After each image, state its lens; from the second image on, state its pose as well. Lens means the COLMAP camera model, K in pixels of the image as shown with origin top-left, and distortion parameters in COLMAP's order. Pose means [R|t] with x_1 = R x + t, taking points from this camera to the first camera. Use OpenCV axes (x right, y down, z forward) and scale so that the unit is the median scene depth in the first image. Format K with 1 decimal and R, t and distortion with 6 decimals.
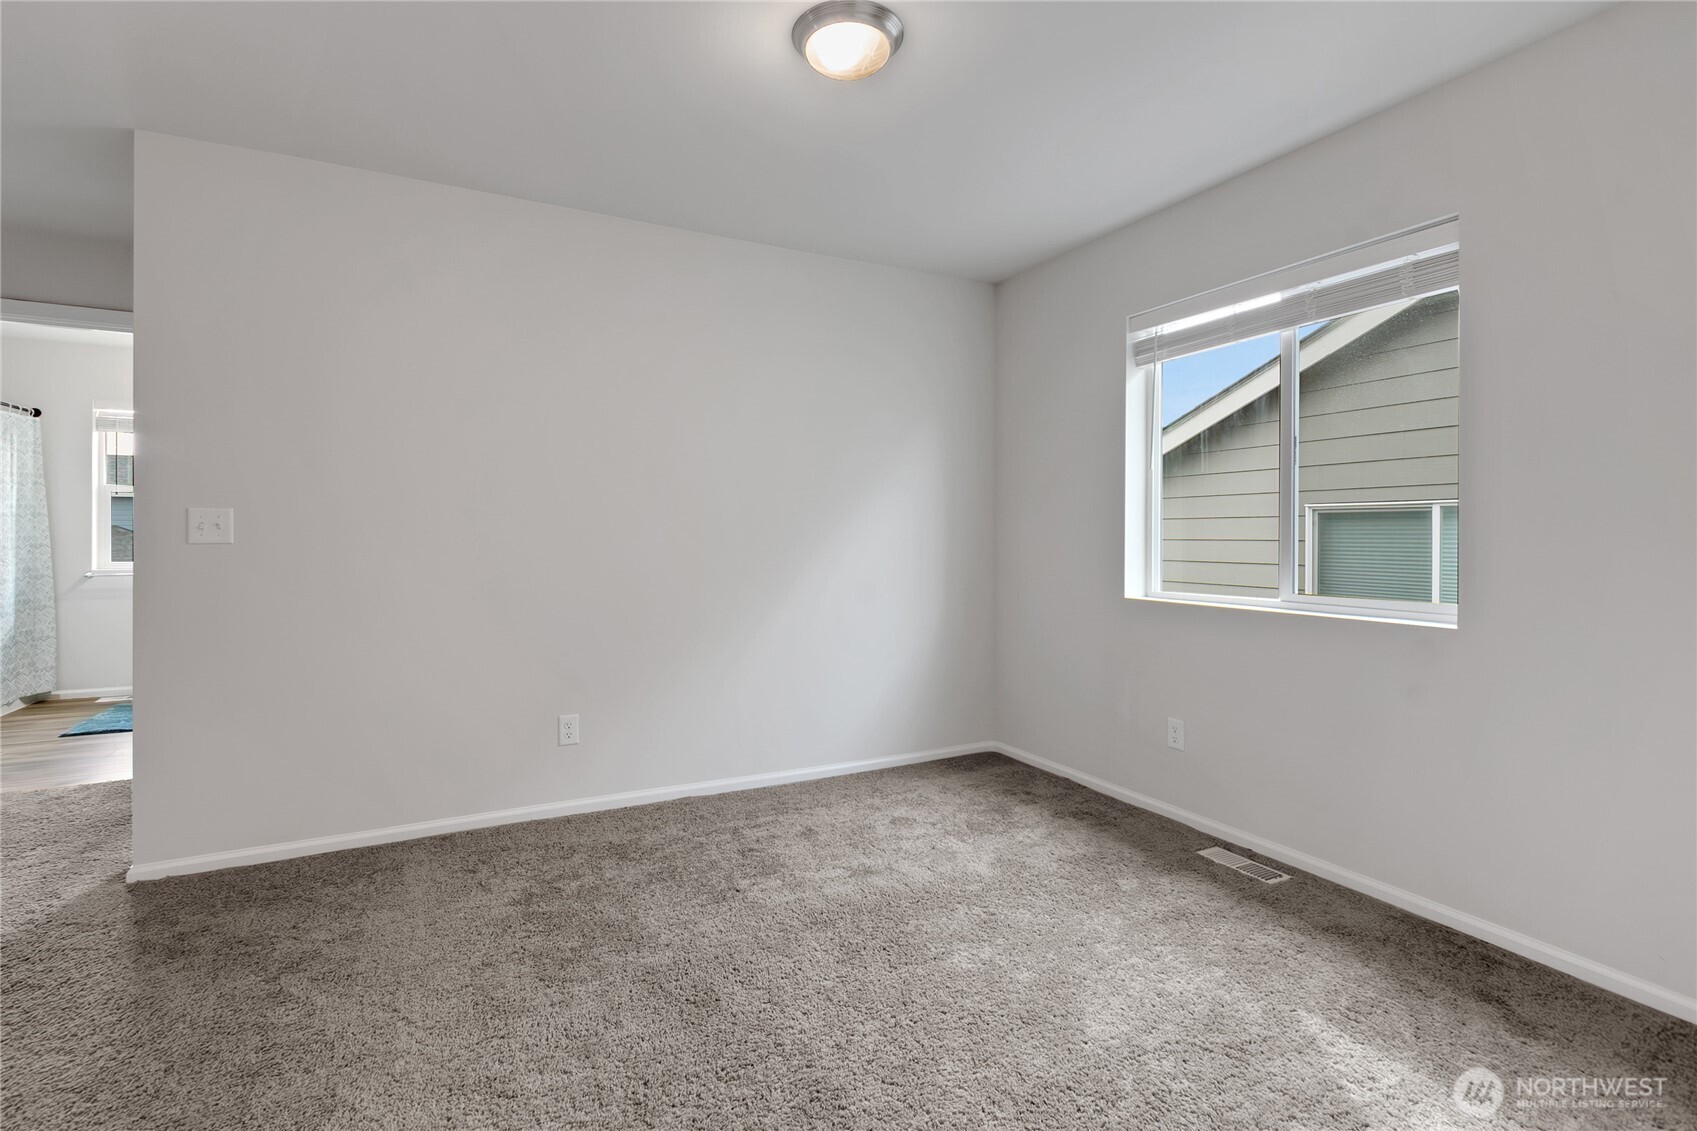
lens RADIAL K [[801.9, 0, 849.1], [0, 801.9, 555.1], [0, 0, 1]] dist [-0.000062, -0.000254]
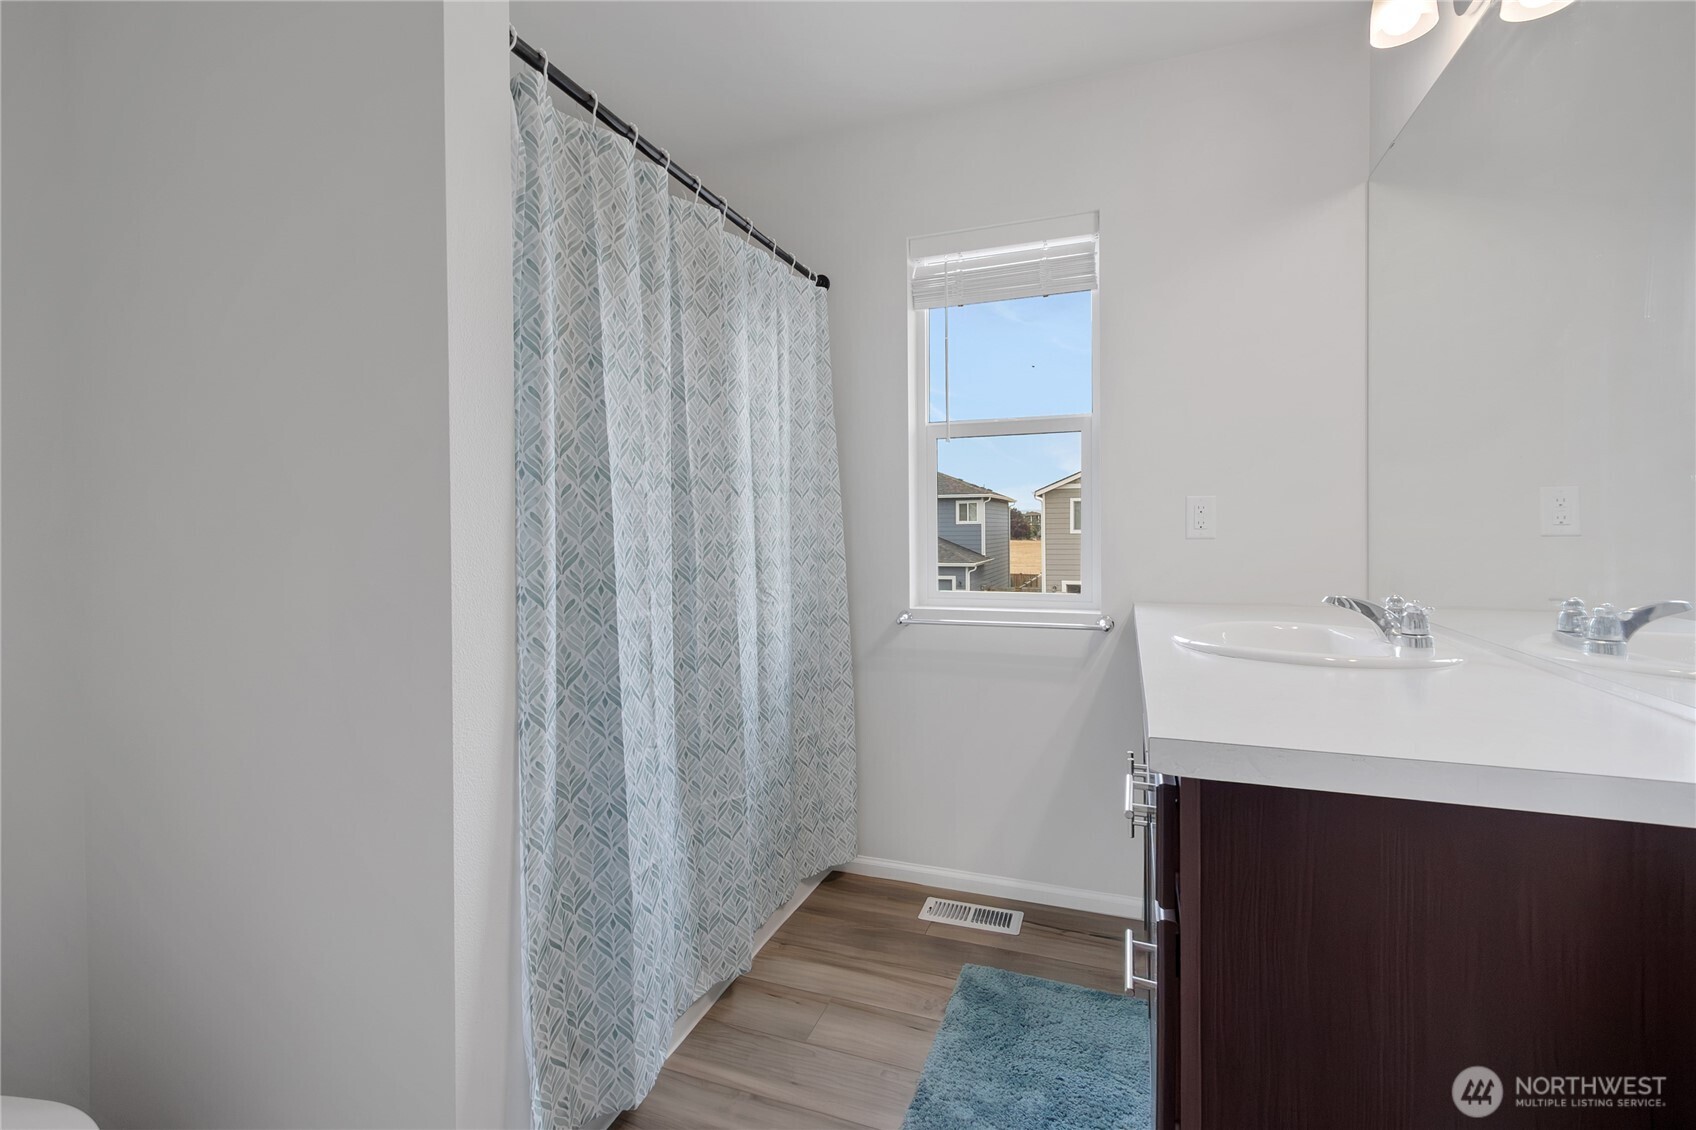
lens RADIAL K [[801.4, 0, 843.8], [0, 801.4, 562.9], [0, 0, 1]] dist [-0.000062, -0.000254]
pose [[0.685319, -0.005315, -0.728223, -0.666685], [0.009074, 0.999958, 0.001240, -0.008241], [0.728186, -0.007458, 0.685339, 0.690454]]
